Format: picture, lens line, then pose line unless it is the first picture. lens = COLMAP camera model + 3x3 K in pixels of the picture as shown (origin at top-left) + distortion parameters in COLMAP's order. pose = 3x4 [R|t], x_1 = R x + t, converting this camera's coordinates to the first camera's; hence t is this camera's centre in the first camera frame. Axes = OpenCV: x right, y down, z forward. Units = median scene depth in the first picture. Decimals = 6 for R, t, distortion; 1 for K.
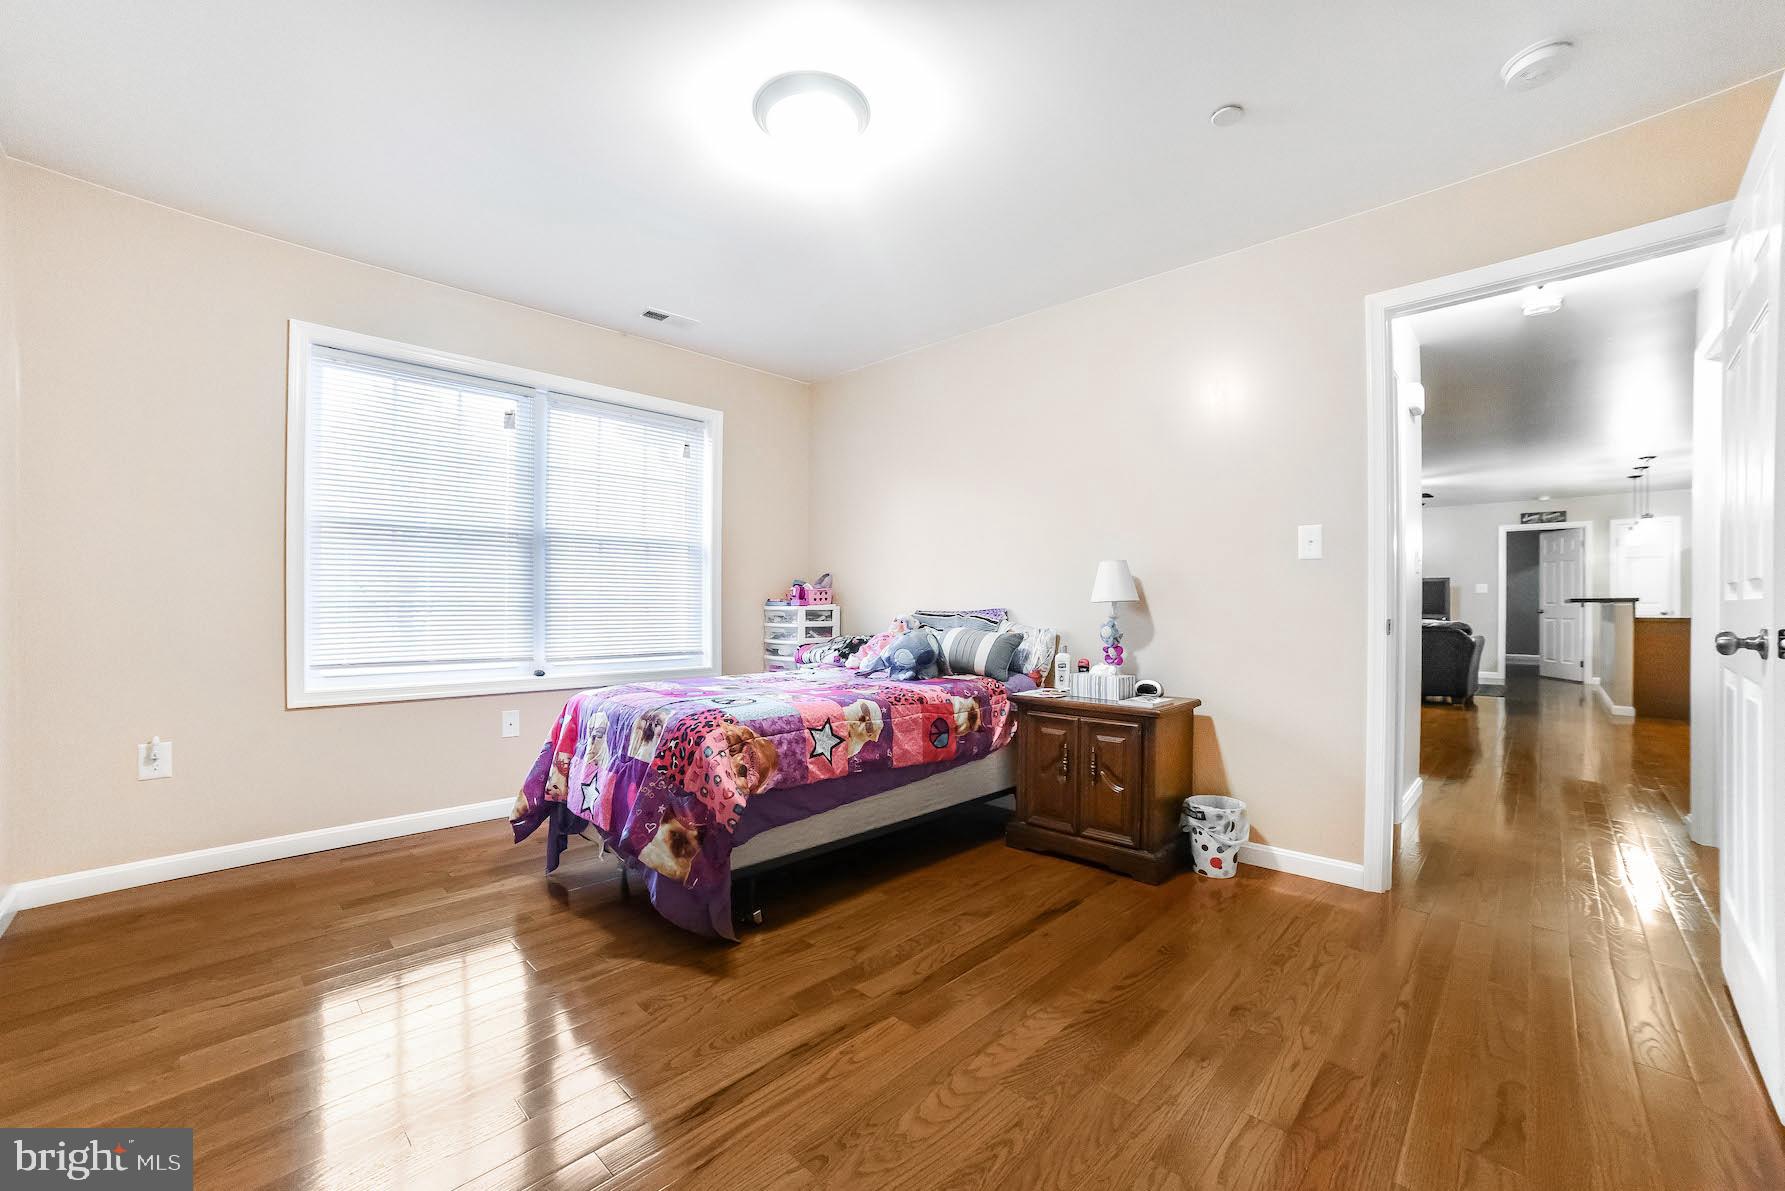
lens RADIAL K [[730.2, 0, 891.9], [0, 730.2, 605.4], [0, 0, 1]] dist [-0.089669, 0.039963]
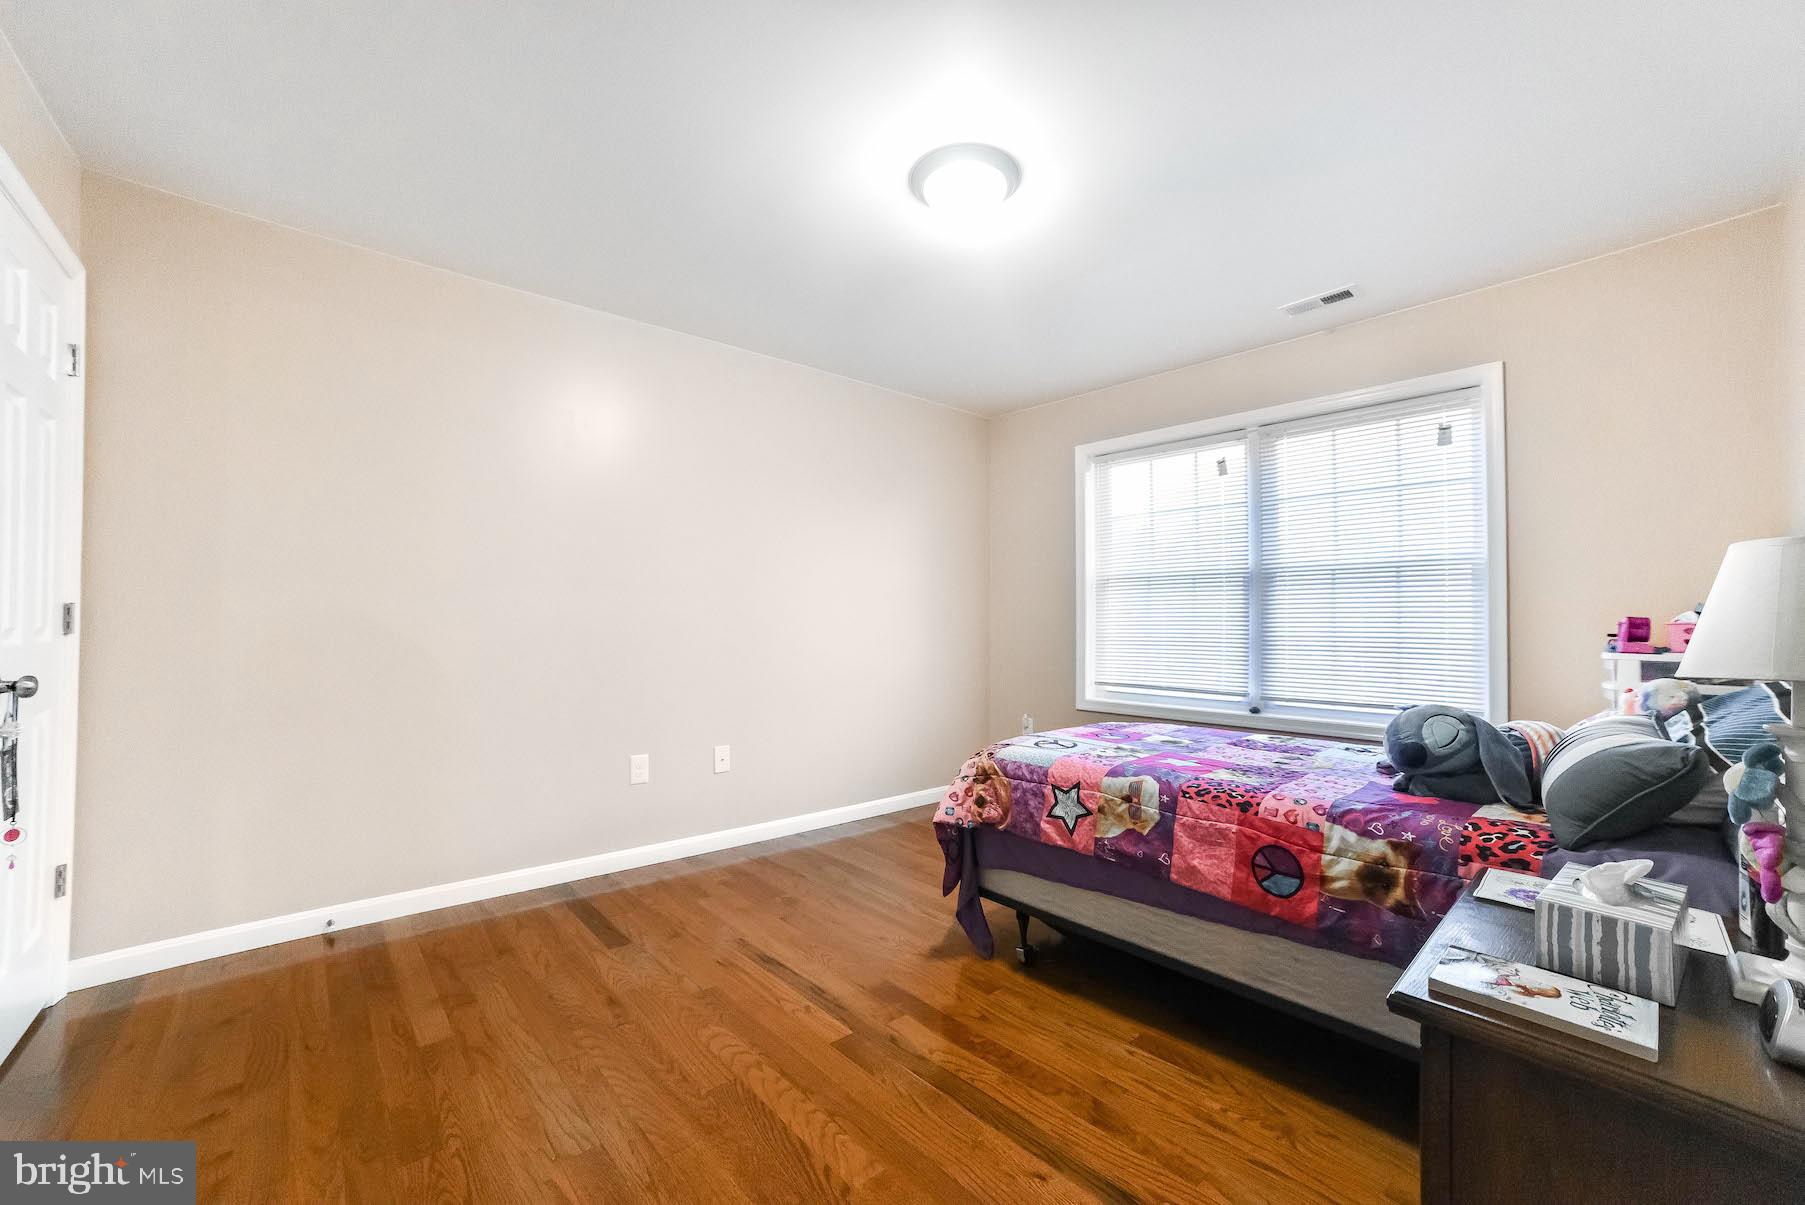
lens RADIAL K [[738.4, 0, 901.9], [0, 738.4, 612.5], [0, 0, 1]] dist [-0.089669, 0.039963]
pose [[-0.097994, -0.015640, -0.995064, 0.771621], [-0.003482, 0.999876, -0.015373, -0.033630], [0.995181, 0.001958, -0.098037, 0.829035]]
